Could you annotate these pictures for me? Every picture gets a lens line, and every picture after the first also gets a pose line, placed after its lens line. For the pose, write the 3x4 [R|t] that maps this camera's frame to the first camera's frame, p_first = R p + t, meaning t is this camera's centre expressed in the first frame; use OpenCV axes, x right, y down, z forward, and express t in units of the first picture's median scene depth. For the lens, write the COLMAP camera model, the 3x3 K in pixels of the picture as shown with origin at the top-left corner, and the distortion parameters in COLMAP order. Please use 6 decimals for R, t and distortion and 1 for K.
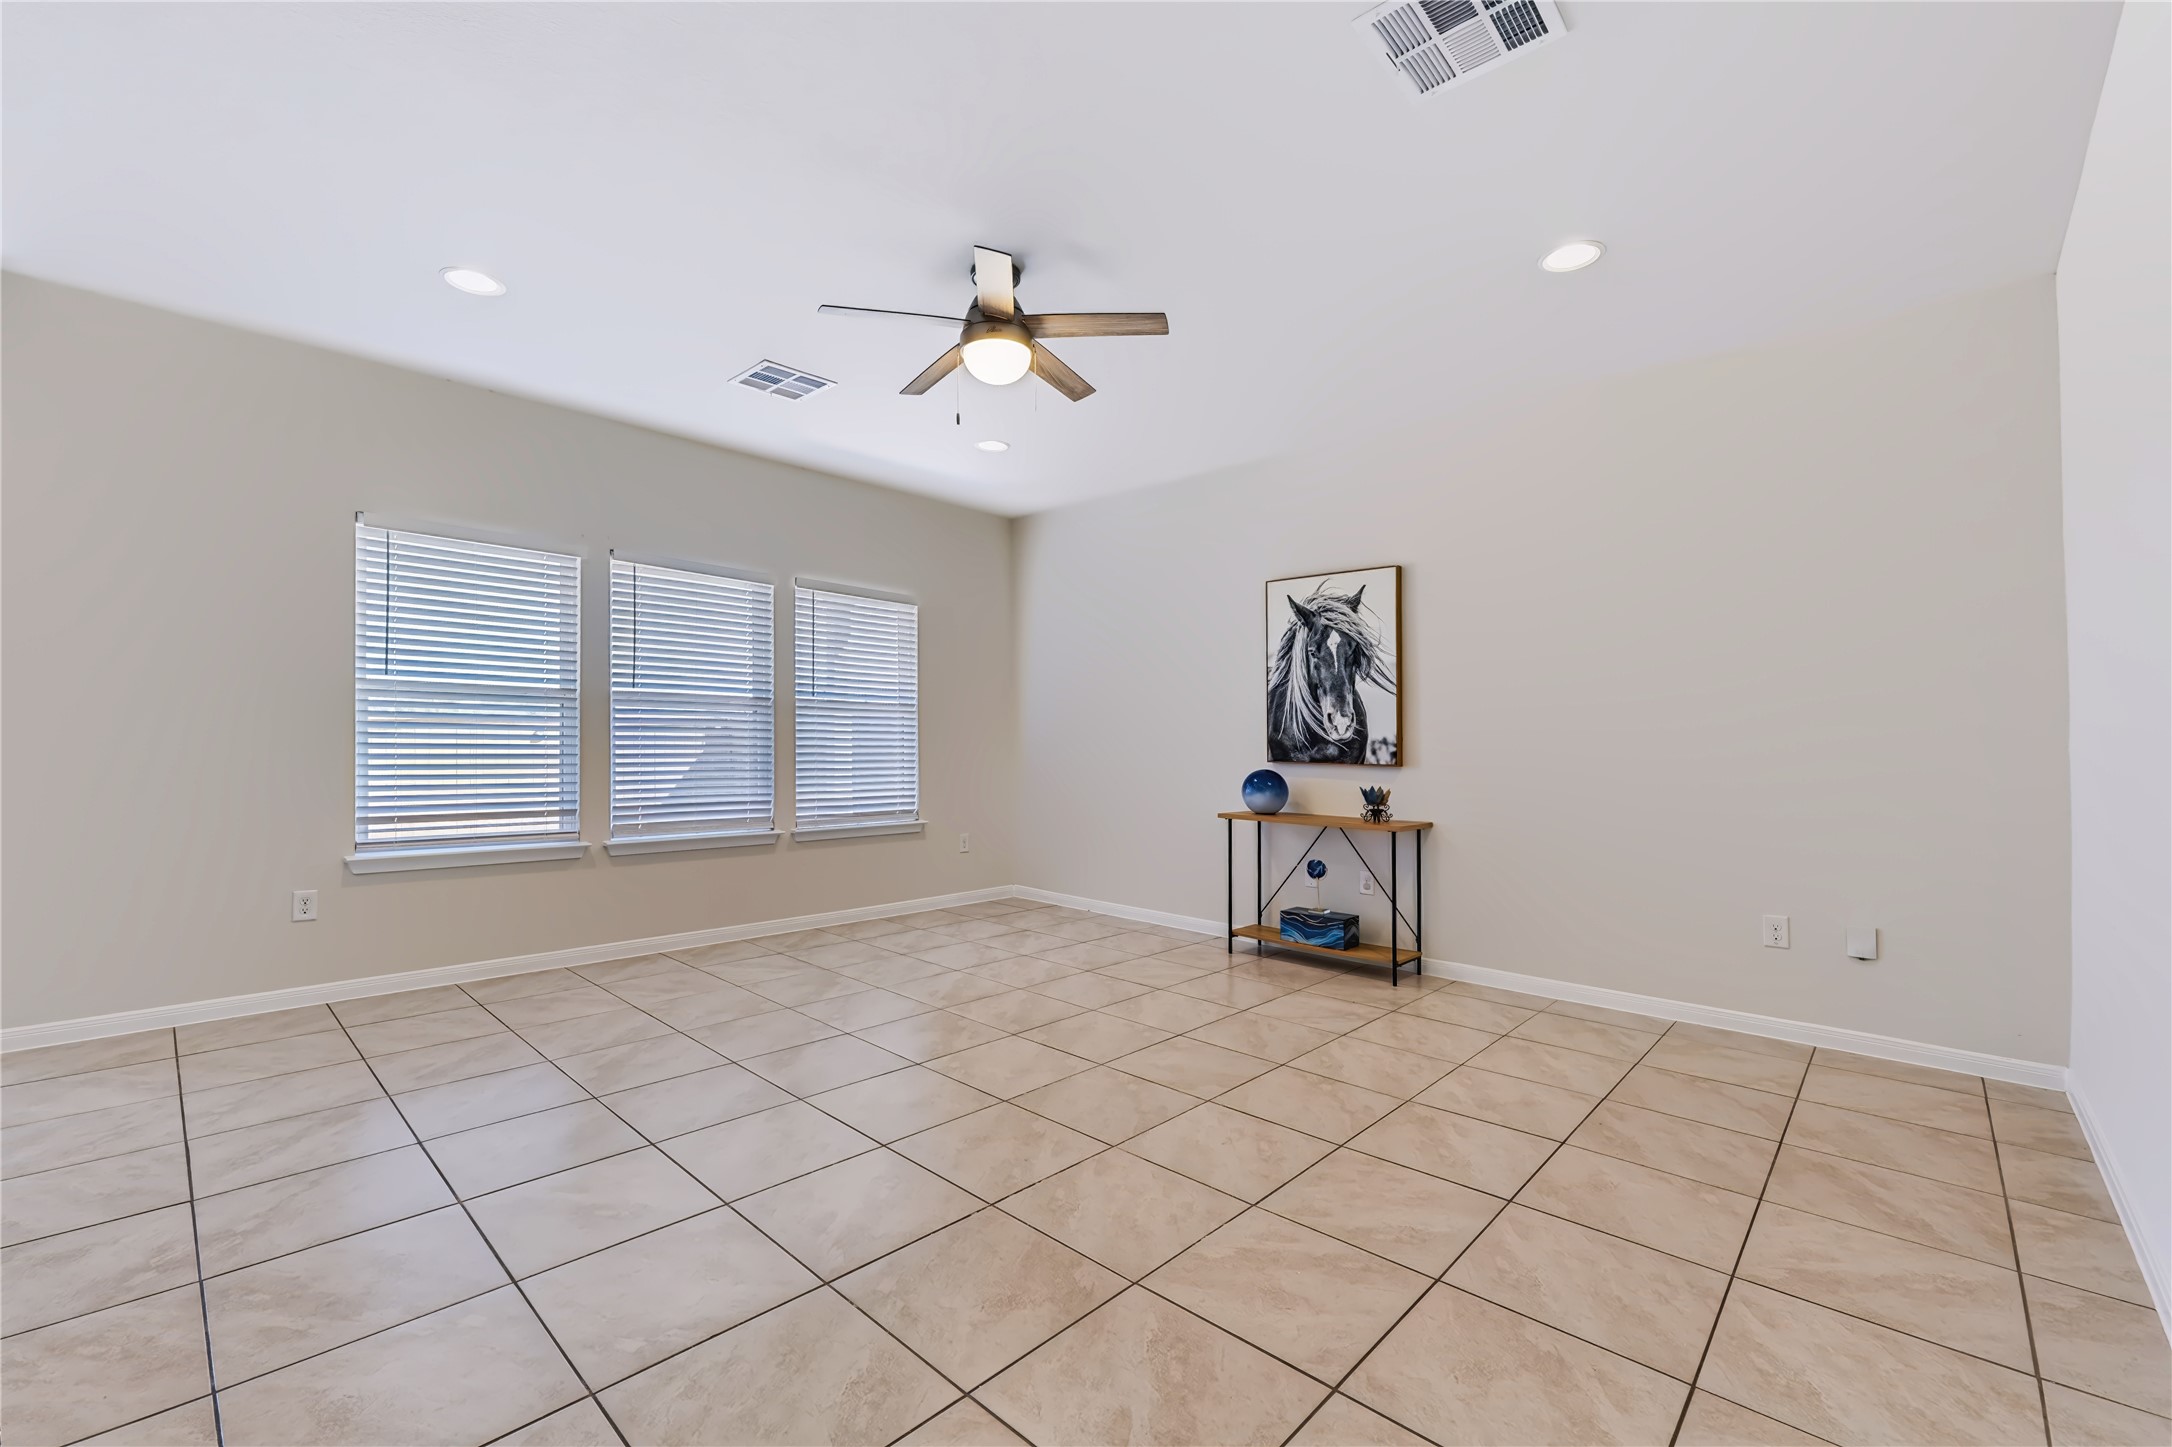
lens RADIAL K [[895.0, 0, 1085.7], [0, 895.0, 741.7], [0, 0, 1]] dist [-0.012243, 0.001158]
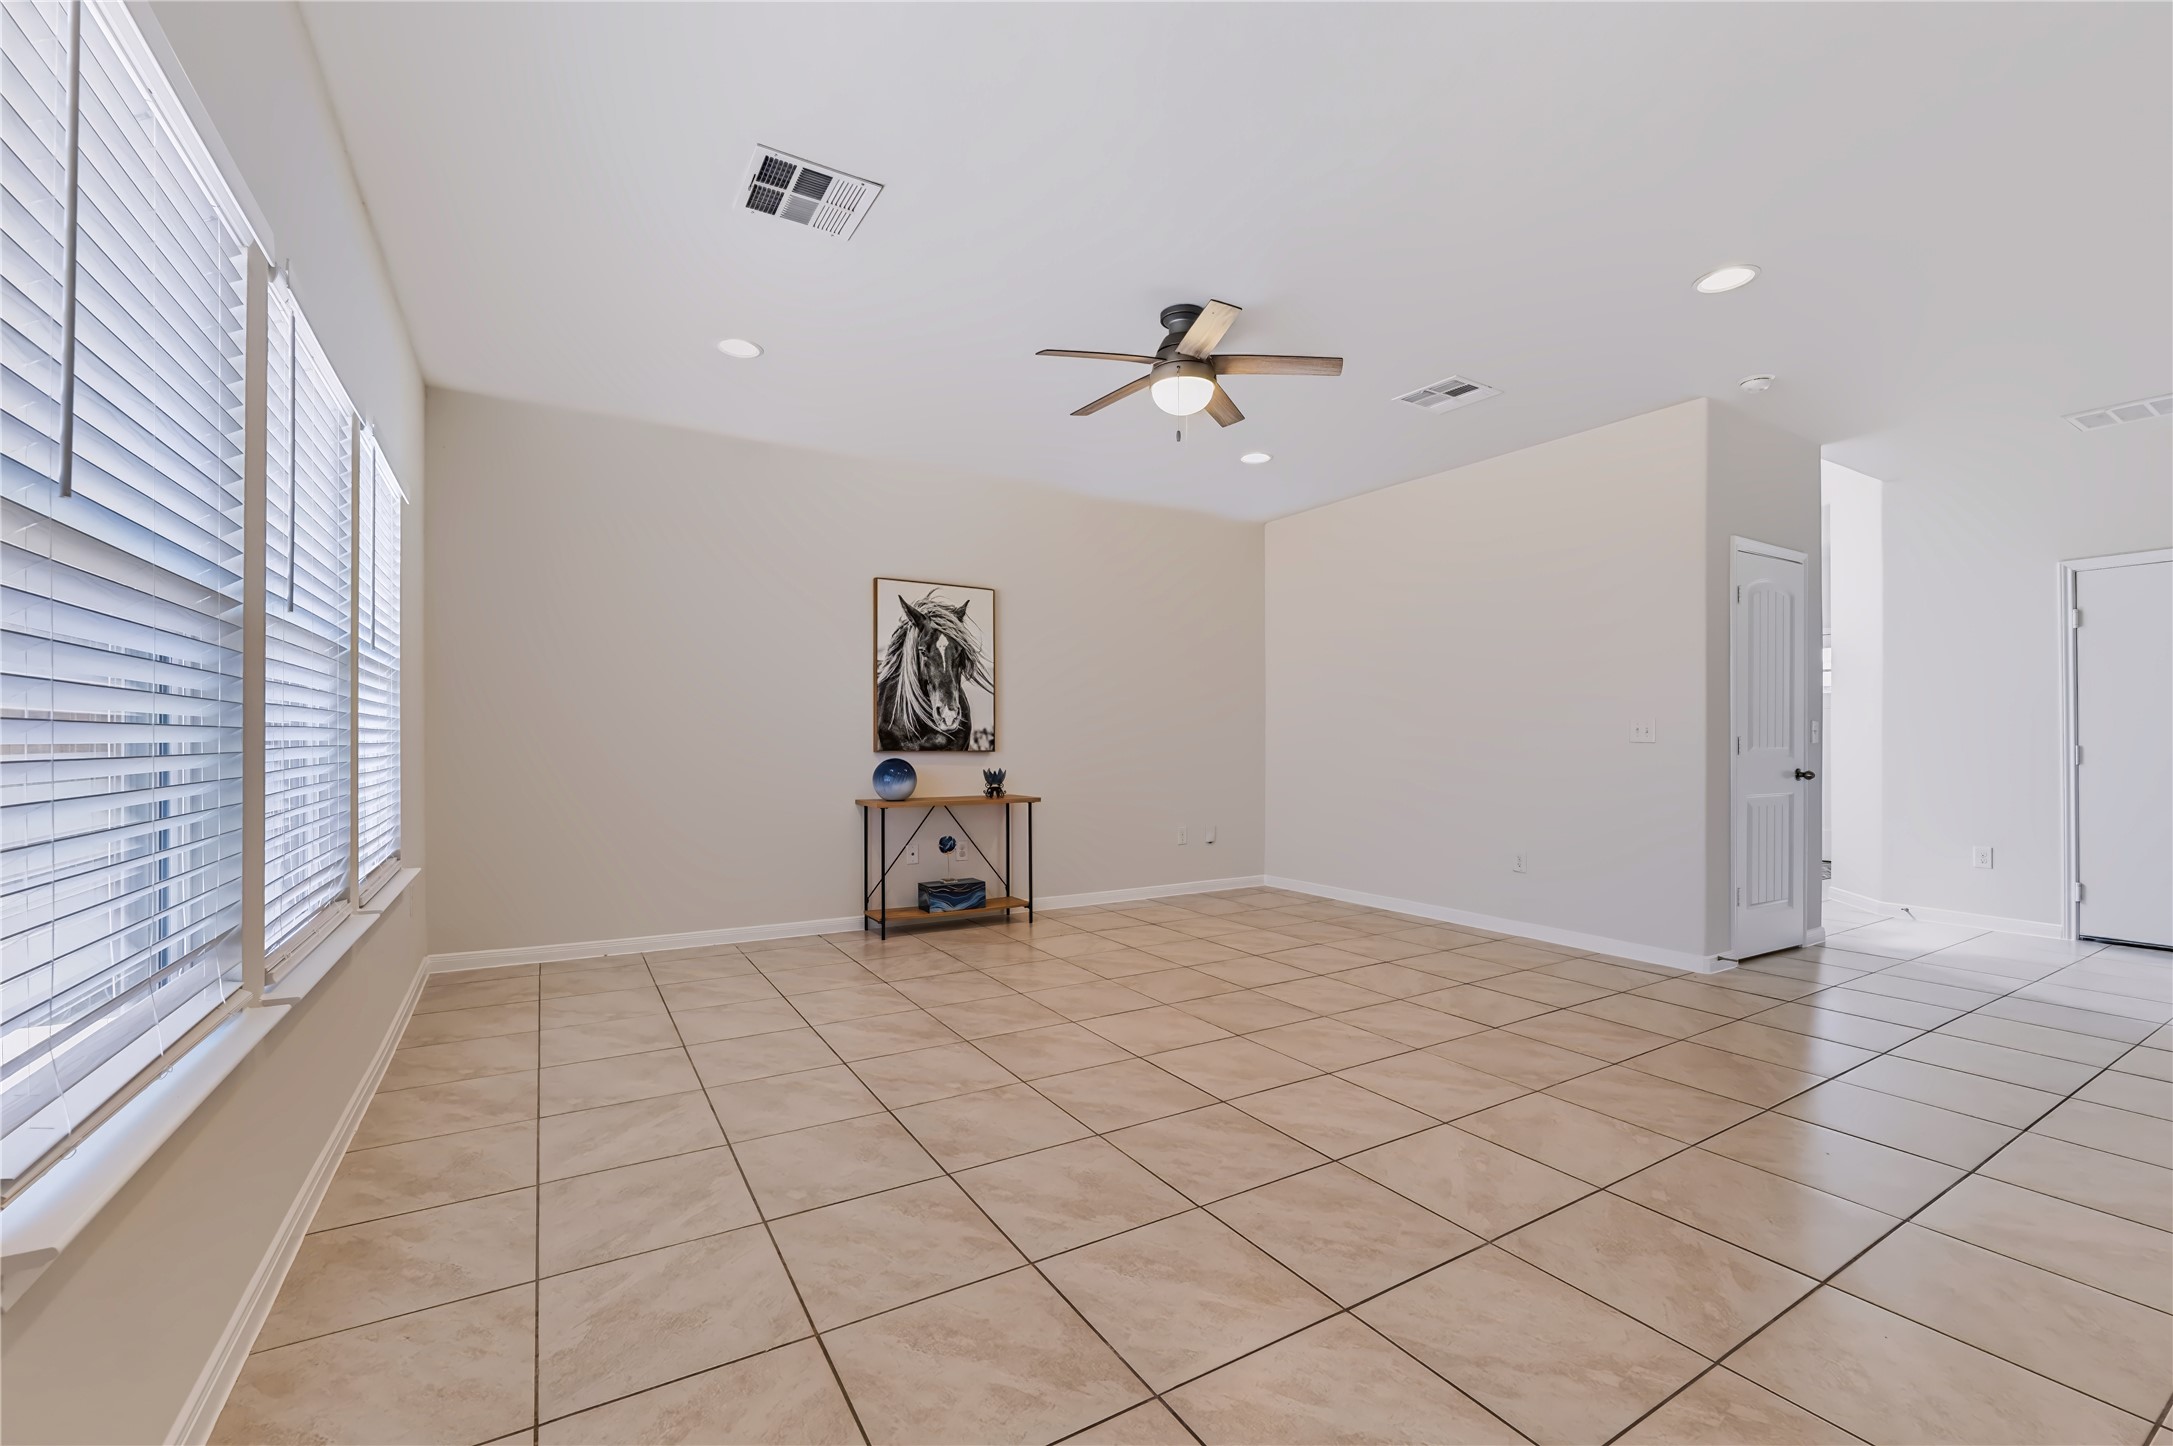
lens RADIAL K [[891.6, 0, 1082.5], [0, 891.6, 719.0], [0, 0, 1]] dist [0.001311, -0.000349]
pose [[0.274135, 0.009227, 0.961647, -0.767391], [-0.001021, 0.999956, -0.009304, -0.006114], [-0.961691, 0.001568, 0.274132, 0.514657]]
